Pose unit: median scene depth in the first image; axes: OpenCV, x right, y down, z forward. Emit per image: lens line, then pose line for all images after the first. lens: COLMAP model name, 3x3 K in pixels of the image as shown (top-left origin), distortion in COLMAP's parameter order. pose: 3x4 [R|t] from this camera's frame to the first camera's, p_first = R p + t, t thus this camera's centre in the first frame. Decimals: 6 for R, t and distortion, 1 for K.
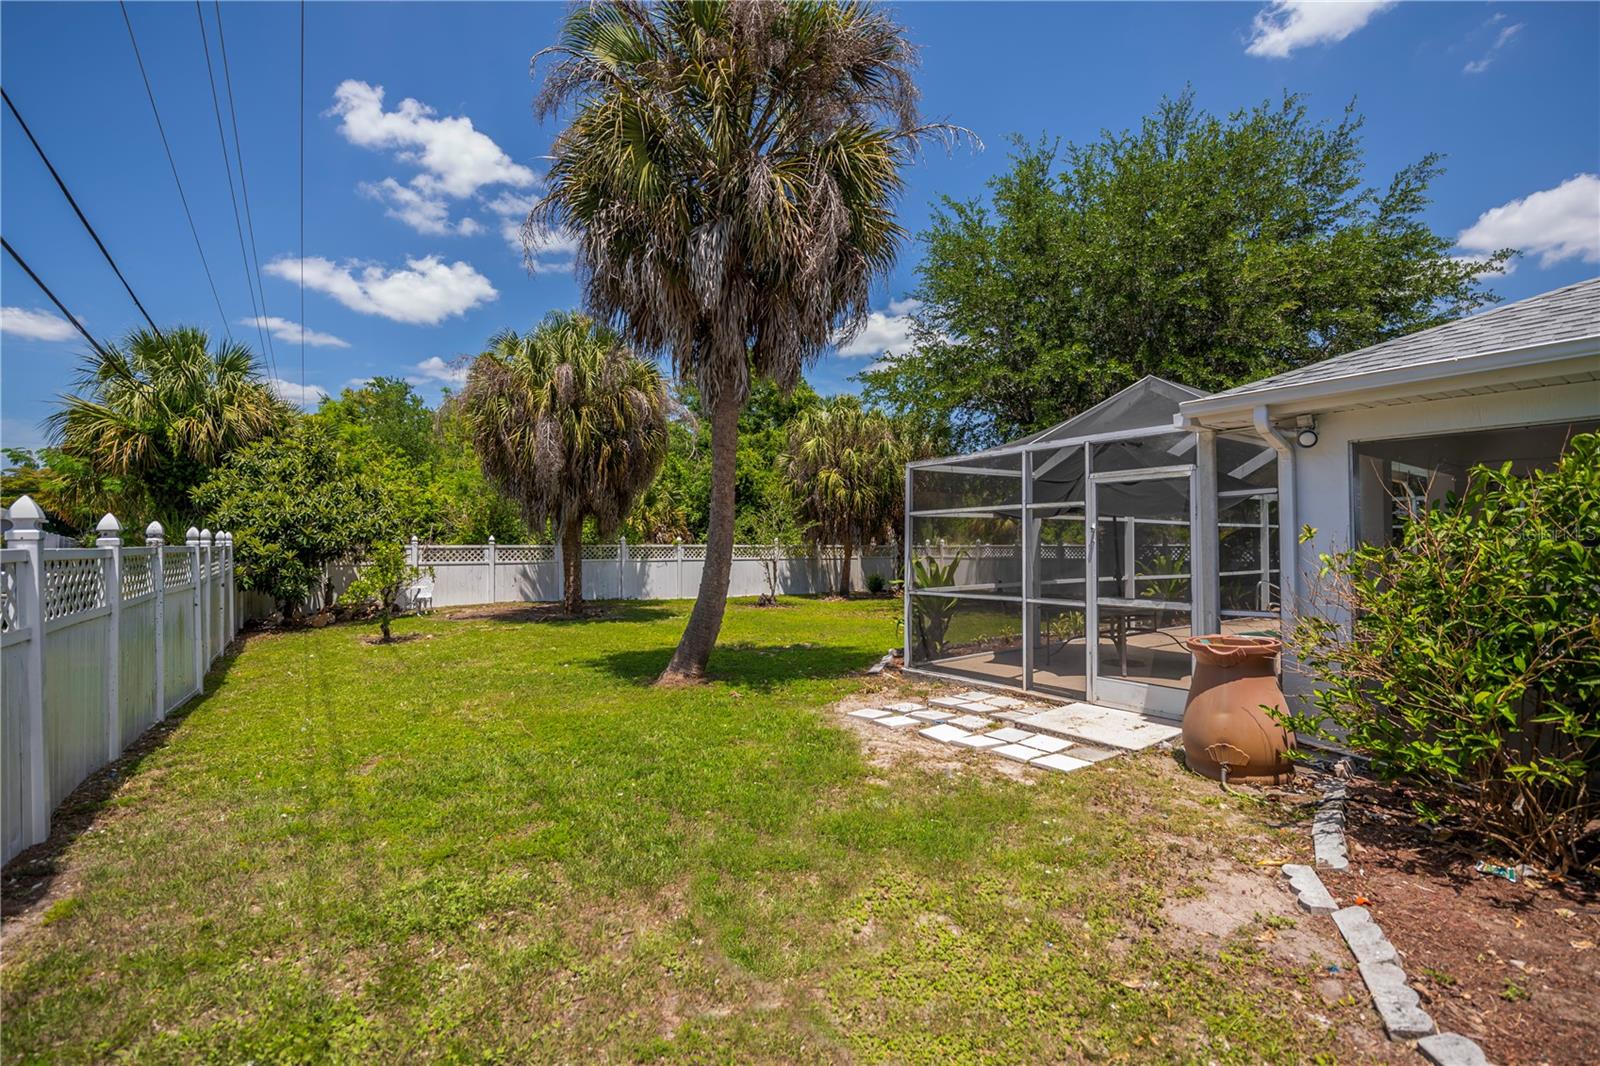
lens RADIAL K [[743.5, 0, 797.9], [0, 743.5, 540.0], [0, 0, 1]] dist [0.000460, 0.000019]
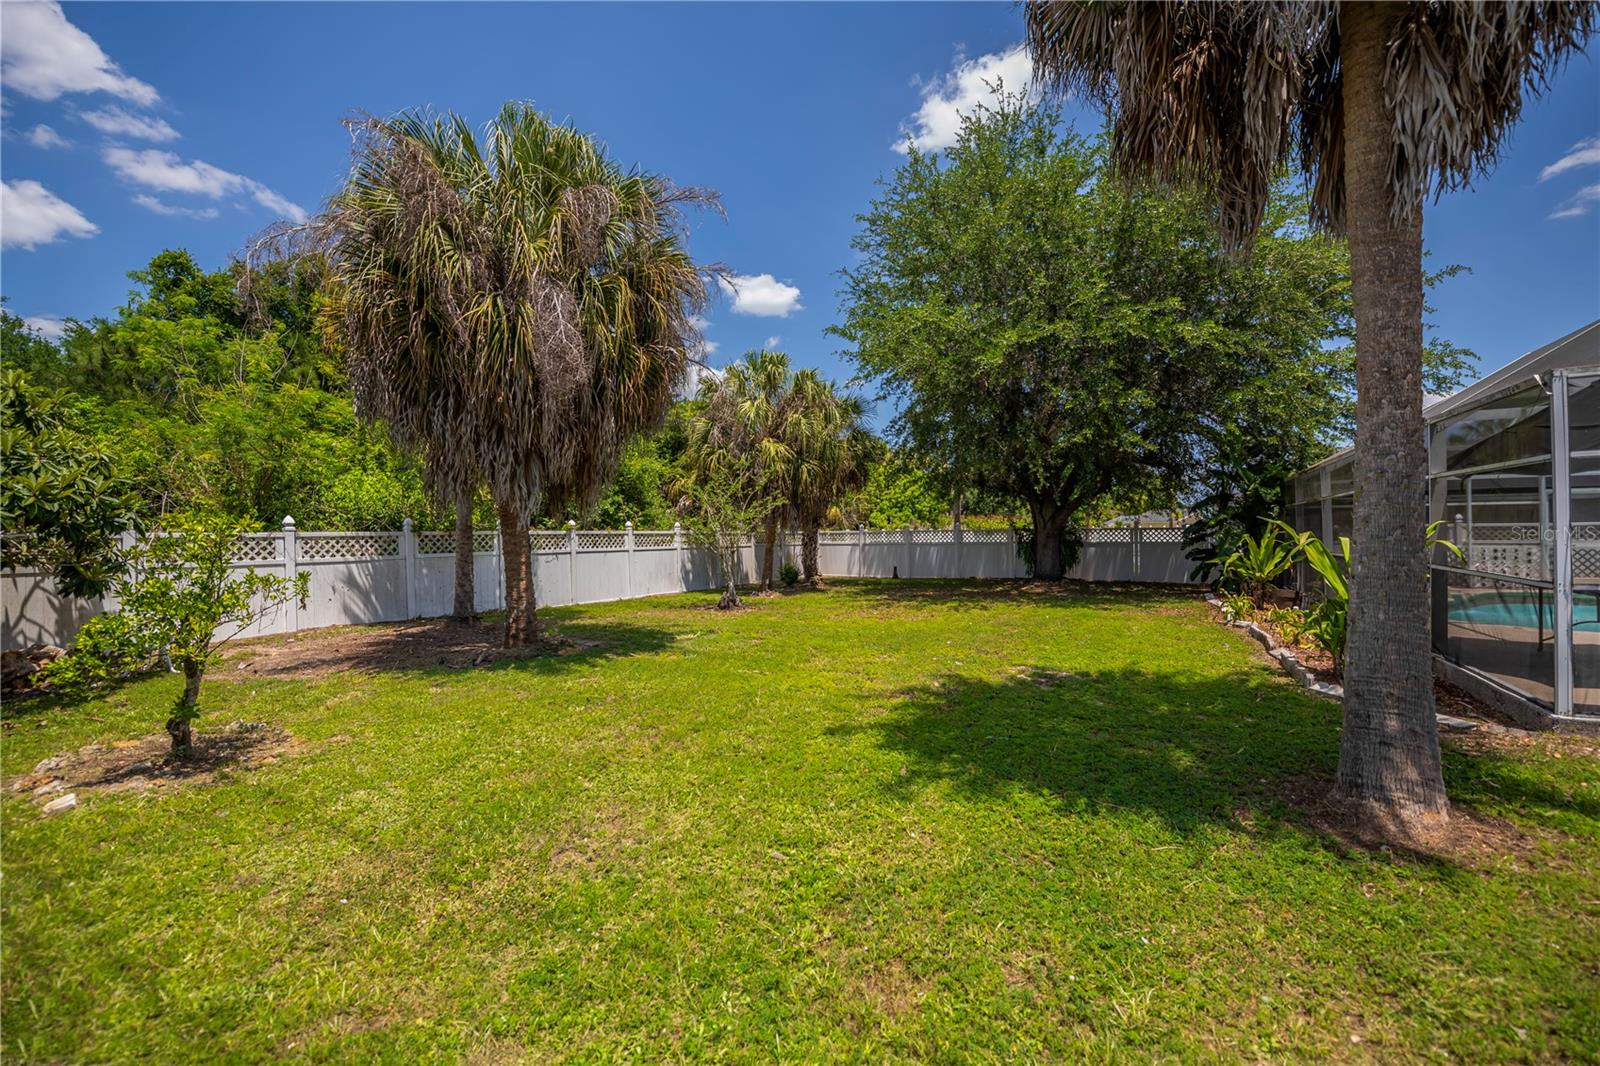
lens RADIAL K [[656.0, 0, 800.0], [0, 656.0, 533.0], [0, 0, 1]] dist [-0.008065, 0.000120]
pose [[0.900703, -0.007234, 0.434376, -0.239594], [0.005197, 0.999969, 0.005877, 0.005856], [-0.434405, -0.003036, 0.900713, 0.322594]]
